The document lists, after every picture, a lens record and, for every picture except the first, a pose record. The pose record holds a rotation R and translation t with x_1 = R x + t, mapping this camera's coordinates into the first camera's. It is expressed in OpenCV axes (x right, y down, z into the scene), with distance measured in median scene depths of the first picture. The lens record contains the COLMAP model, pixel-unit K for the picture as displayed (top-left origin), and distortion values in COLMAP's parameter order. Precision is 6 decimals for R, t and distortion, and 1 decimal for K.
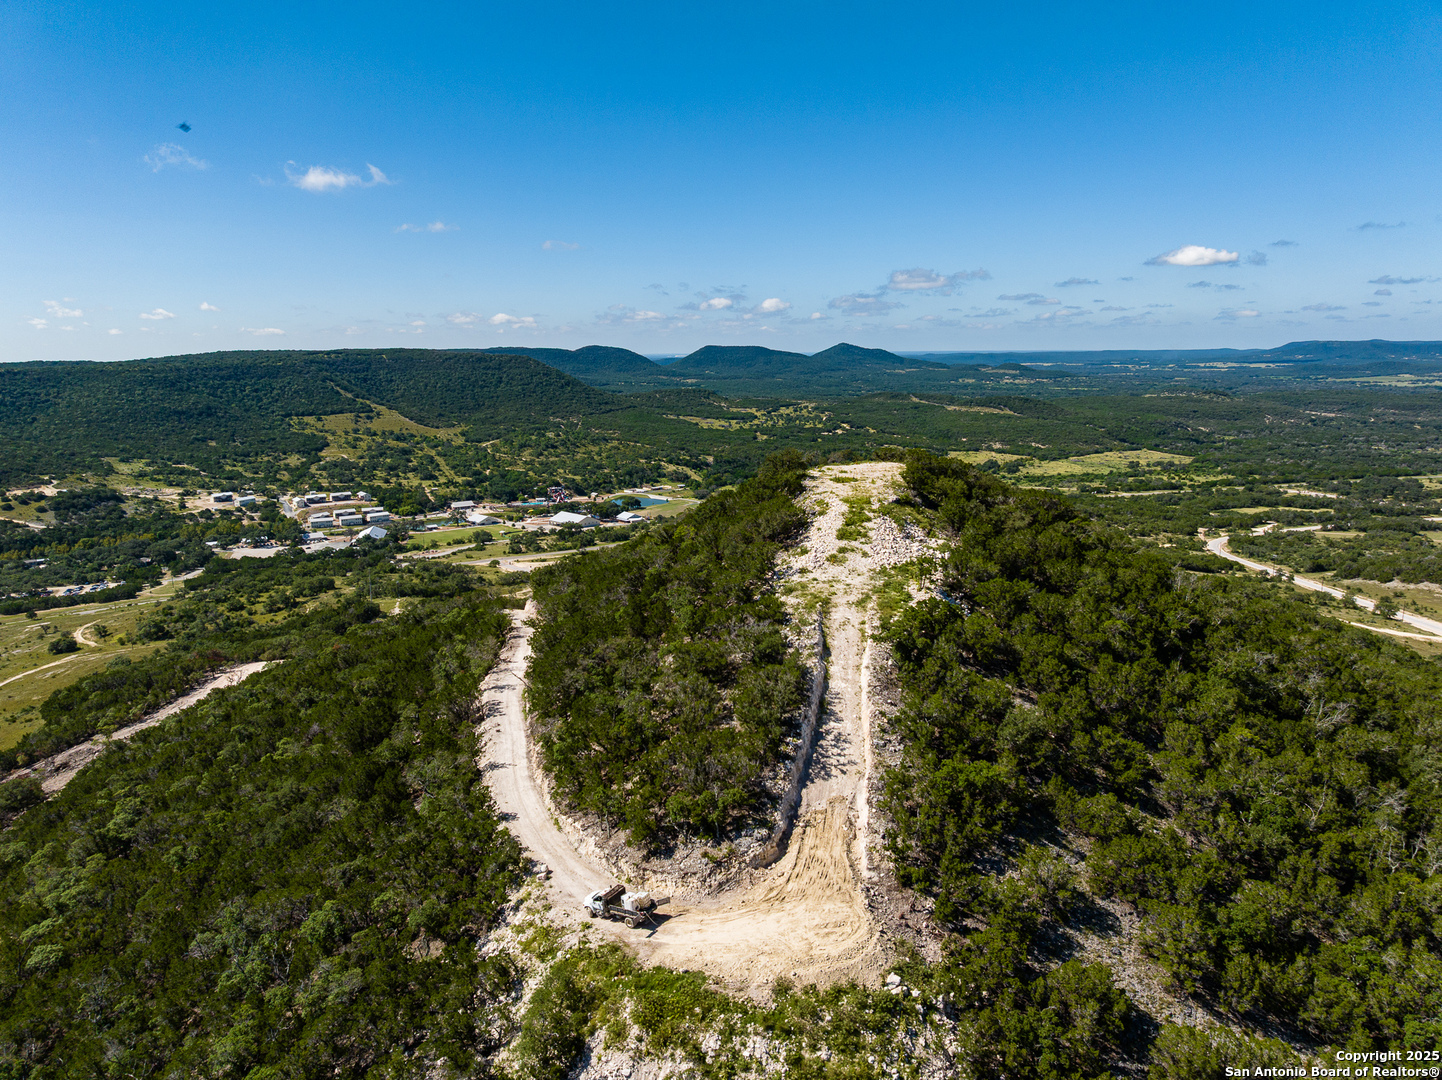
lens RADIAL K [[1013.4, 0, 720.9], [0, 1013.4, 534.6], [0, 0, 1]] dist [-0.036606, -0.001470]
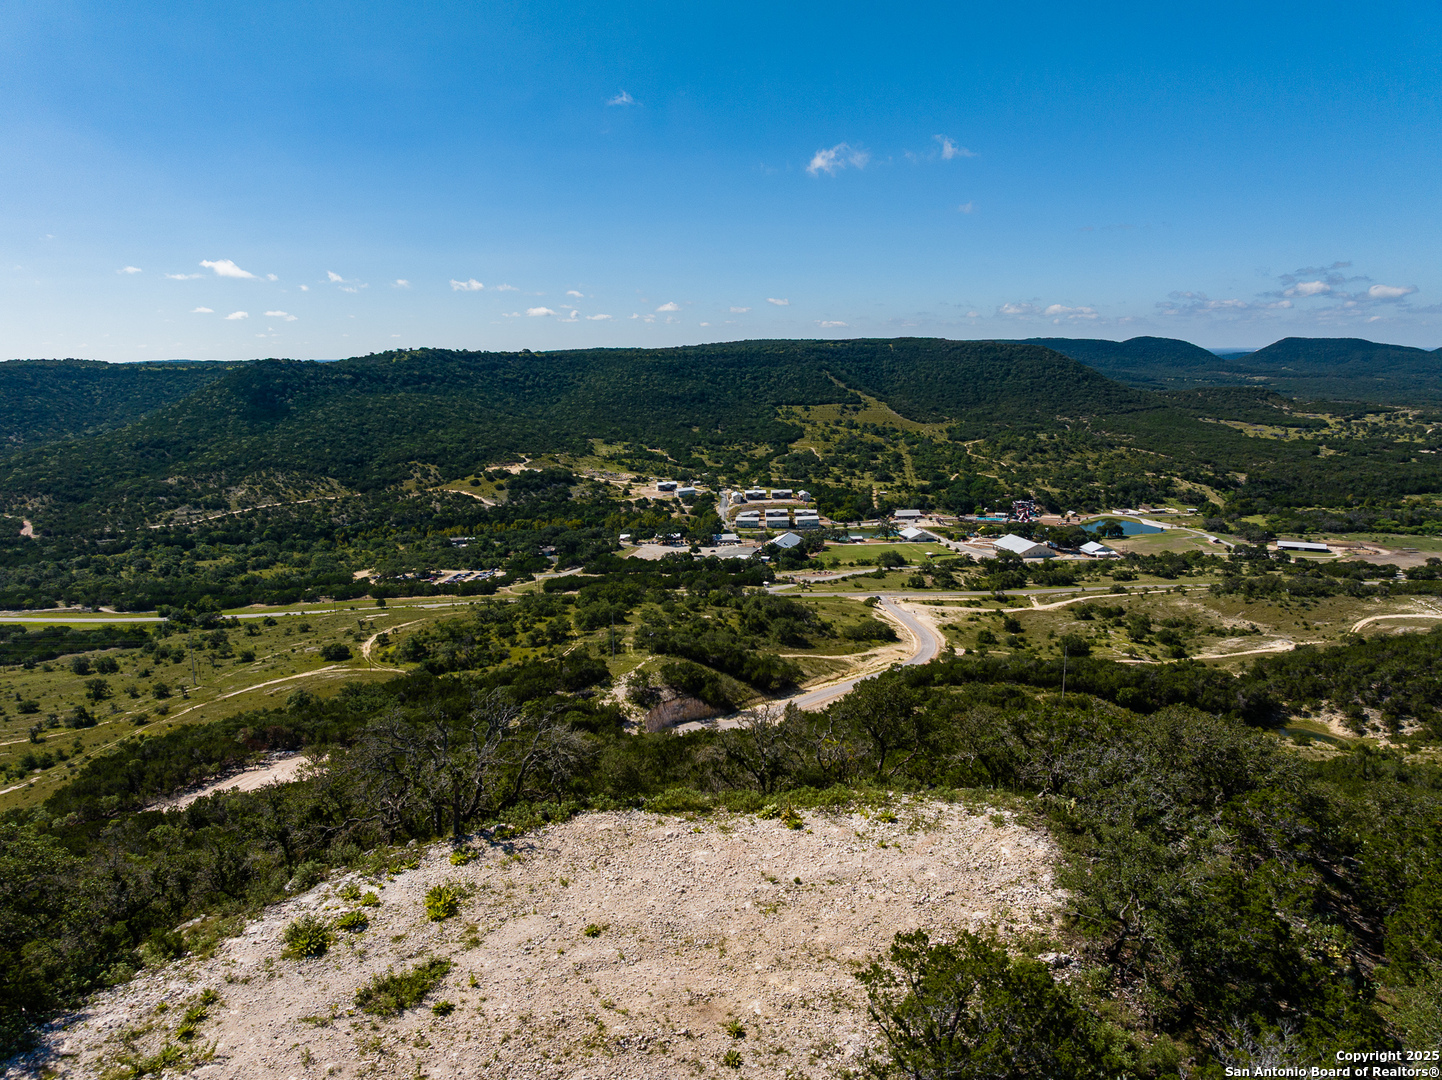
lens RADIAL K [[1013.4, 0, 720.0], [0, 1013.4, 539.1], [0, 0, 1]] dist [-0.036606, -0.001470]
pose [[0.862580, 0.094765, -0.496966, 0.035508], [-0.088959, 0.995406, 0.035405, -0.021180], [0.498038, 0.013670, 0.867047, 0.143689]]
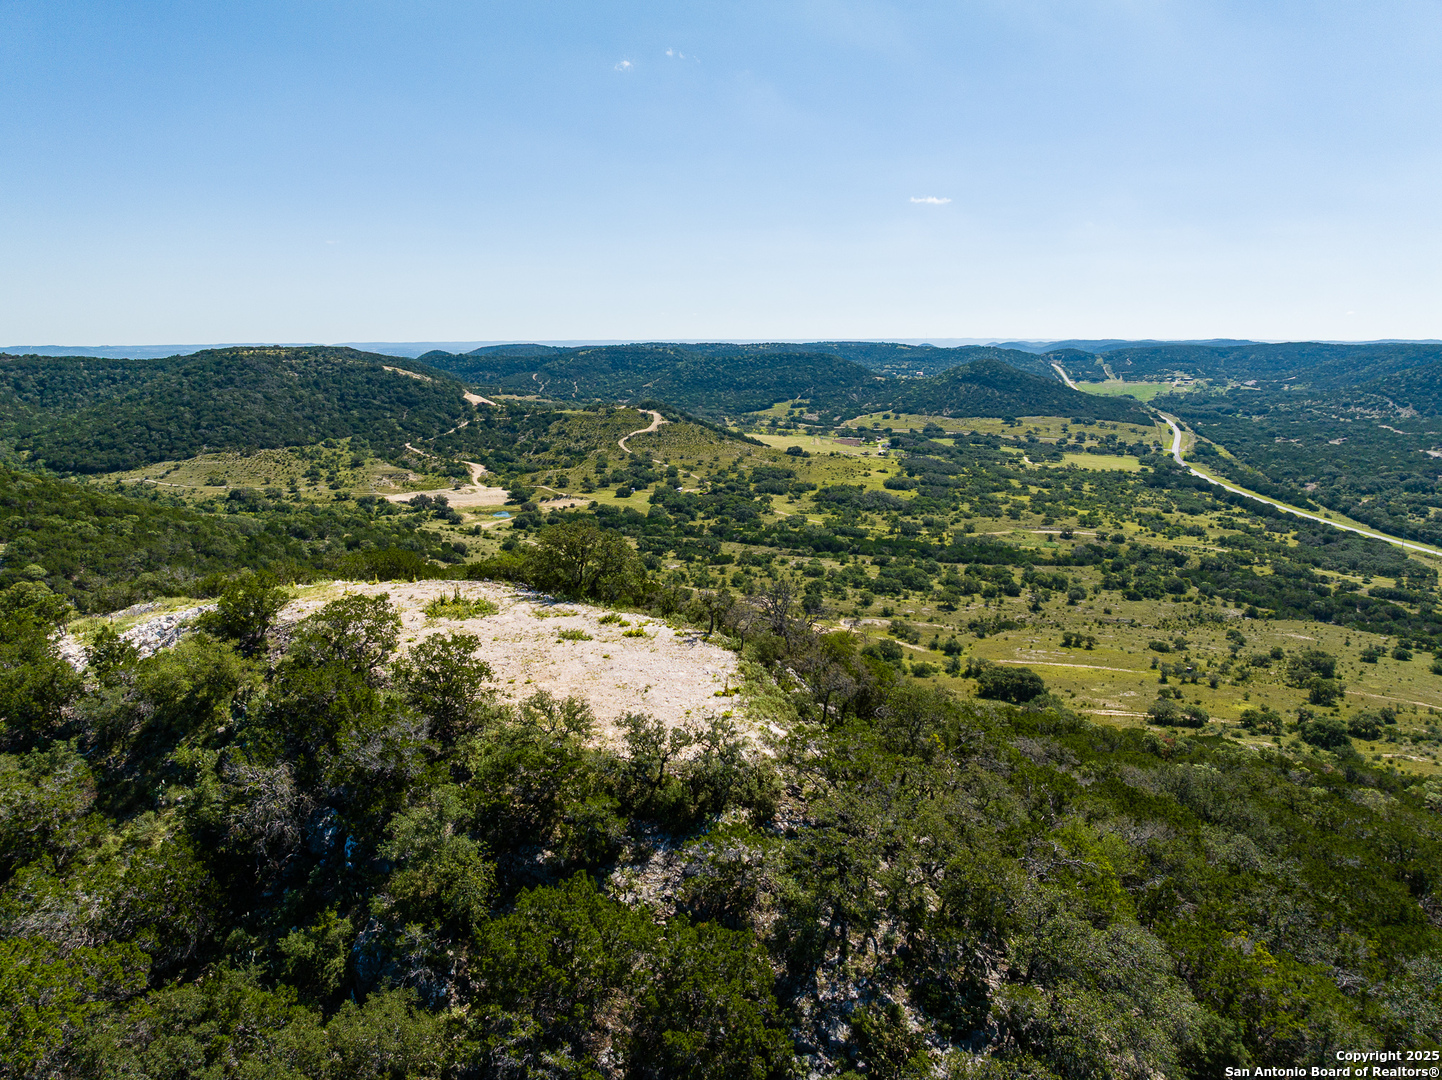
lens RADIAL K [[1013.4, 0, 719.3], [0, 1013.4, 540.2], [0, 0, 1]] dist [-0.036606, -0.001470]
pose [[-0.495316, 0.184566, -0.848880, 0.062795], [-0.148446, 0.944815, 0.292042, -0.032816], [0.855936, 0.270666, -0.440584, 0.190488]]
